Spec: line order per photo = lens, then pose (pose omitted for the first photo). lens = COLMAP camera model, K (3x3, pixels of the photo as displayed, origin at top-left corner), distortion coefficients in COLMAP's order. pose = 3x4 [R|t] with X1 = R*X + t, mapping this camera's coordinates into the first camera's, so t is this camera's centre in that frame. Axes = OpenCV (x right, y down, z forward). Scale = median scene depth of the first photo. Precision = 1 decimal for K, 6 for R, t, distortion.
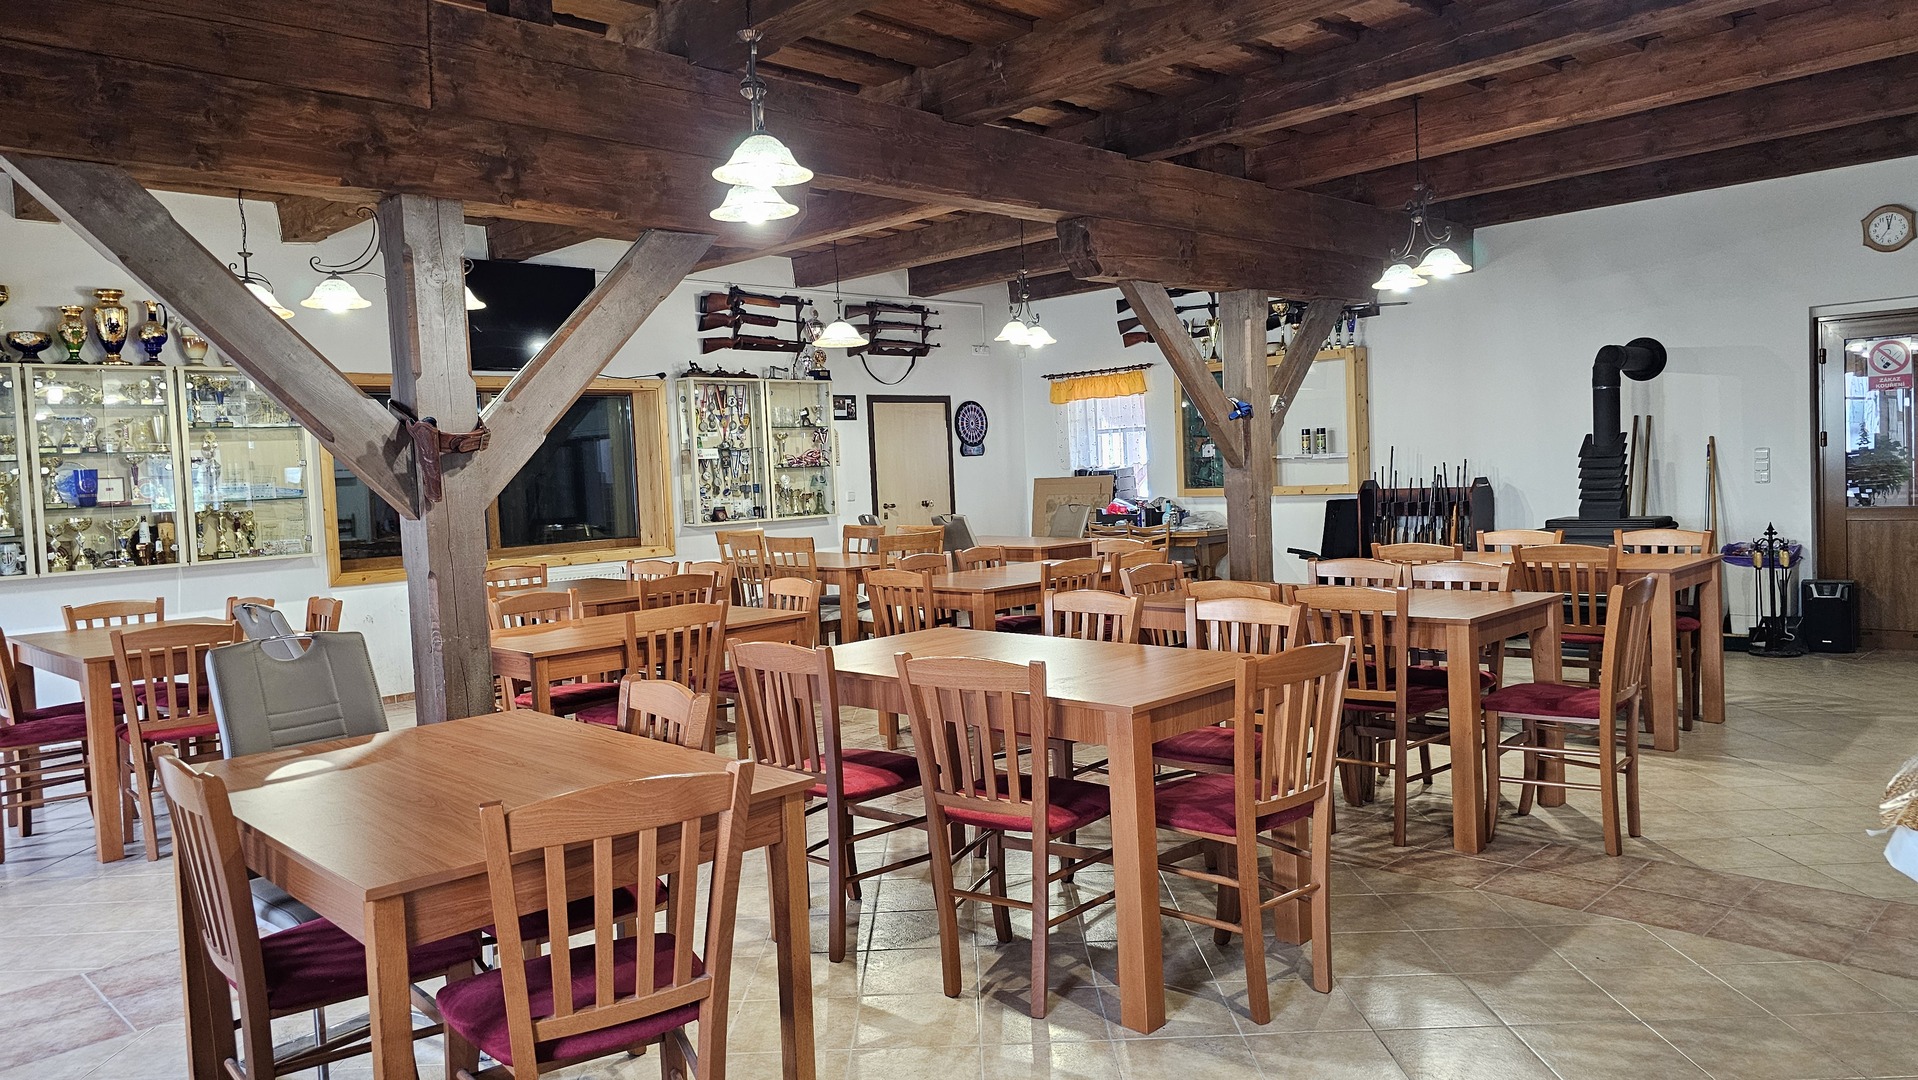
lens RADIAL K [[1266.9, 0, 959.0], [0, 1266.9, 540.0], [0, 0, 1]] dist [0.072715, -0.067925]
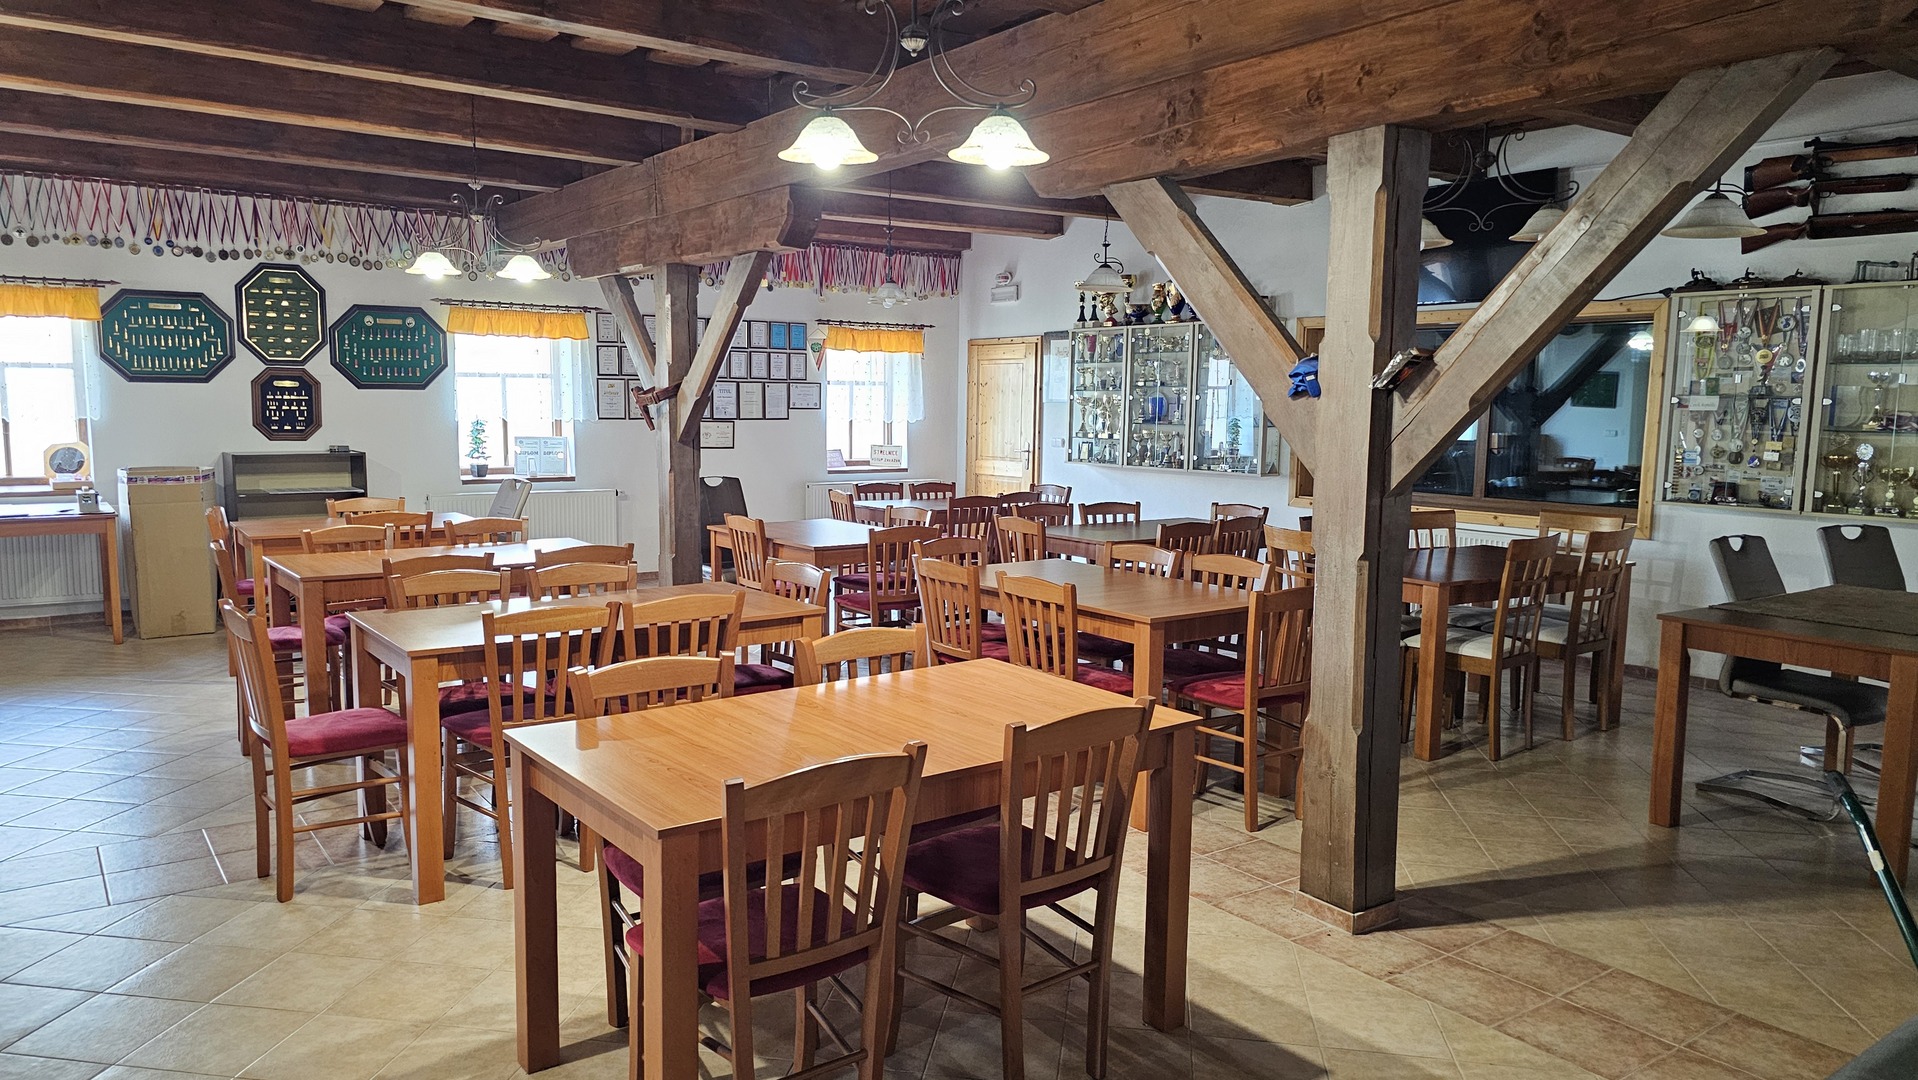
lens RADIAL K [[1284.6, 0, 953.9], [0, 1284.6, 526.3], [0, 0, 1]] dist [0.045782, -0.053957]
pose [[-0.126395, 0.128606, -0.983608, 0.542370], [-0.052058, 0.989334, 0.136044, -0.074178], [0.990613, 0.068400, -0.118352, 0.666060]]
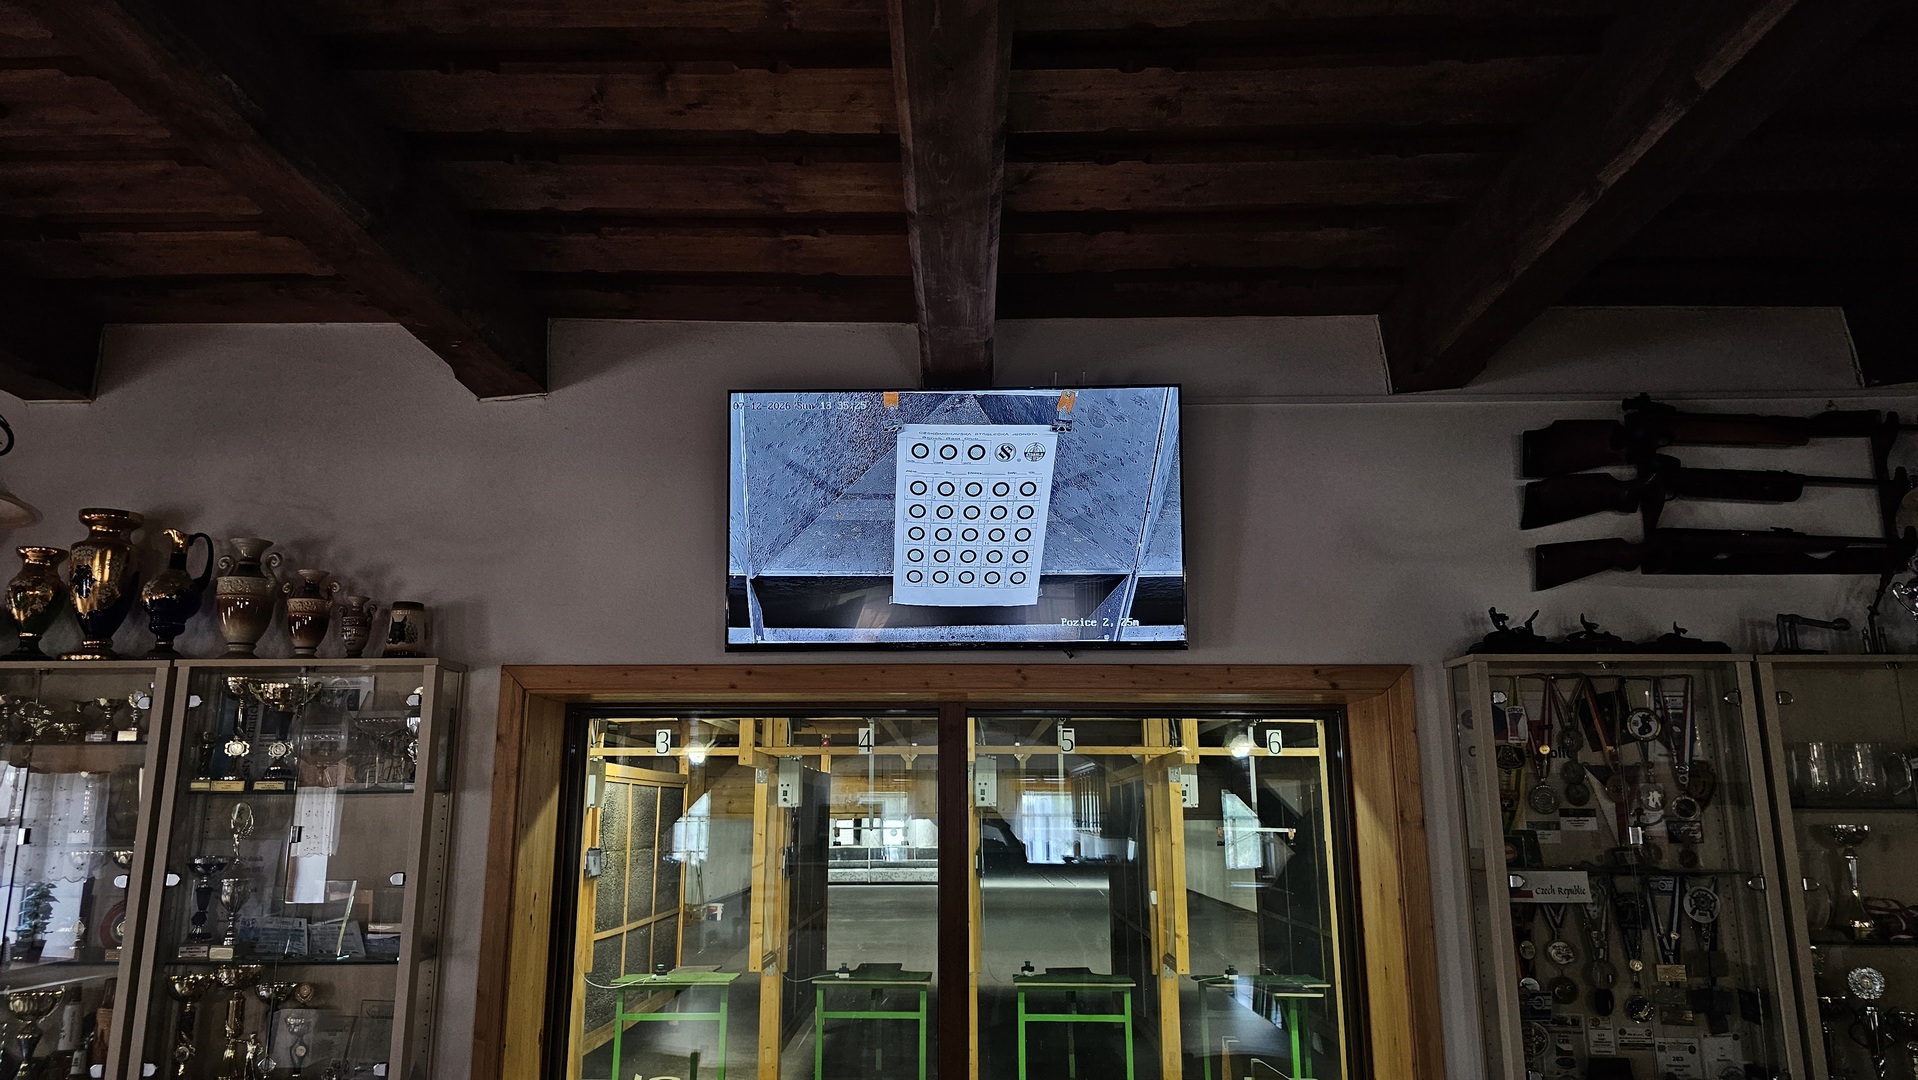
lens RADIAL K [[1266.9, 0, 959.0], [0, 1266.9, 540.0], [0, 0, 1]] dist [0.072715, -0.067925]
pose [[0.692491, -0.105928, -0.713608, -0.056410], [-0.059195, 0.977483, -0.202541, -0.076914], [0.718994, 0.182500, 0.670627, 0.632491]]
